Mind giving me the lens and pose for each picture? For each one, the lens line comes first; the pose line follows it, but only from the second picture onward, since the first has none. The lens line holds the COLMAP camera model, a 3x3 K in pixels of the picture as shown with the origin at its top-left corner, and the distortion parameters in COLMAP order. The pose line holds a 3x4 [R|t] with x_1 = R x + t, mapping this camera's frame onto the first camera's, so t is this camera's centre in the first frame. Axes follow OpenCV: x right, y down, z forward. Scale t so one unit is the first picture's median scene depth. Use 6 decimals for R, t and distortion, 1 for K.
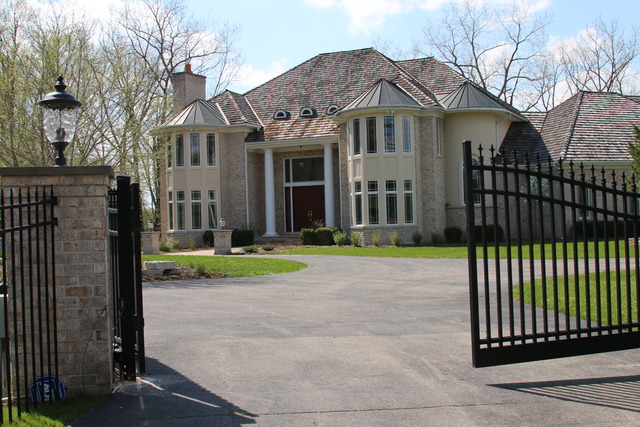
lens RADIAL K [[803.0, 0, 320.0], [0, 803.0, 213.5], [0, 0, 1]] dist [-0.167567, -0.012343]
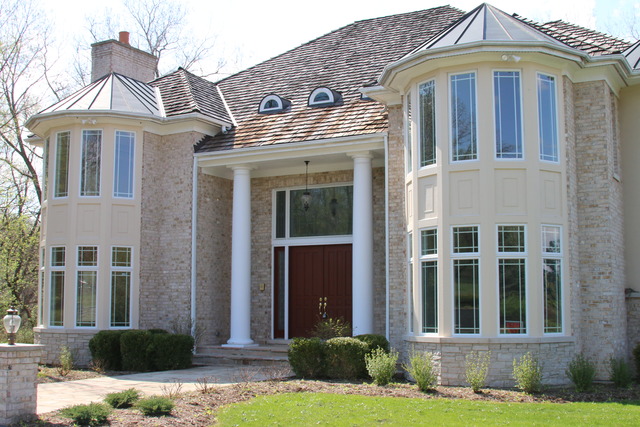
lens RADIAL K [[803.0, 0, 320.0], [0, 803.0, 213.5], [0, 0, 1]] dist [-0.167567, -0.012343]
pose [[0.997958, 0.025485, -0.058574, 0.013357], [-0.031723, 0.993628, -0.108156, -0.000937], [0.055444, 0.109793, 0.992407, 0.524388]]
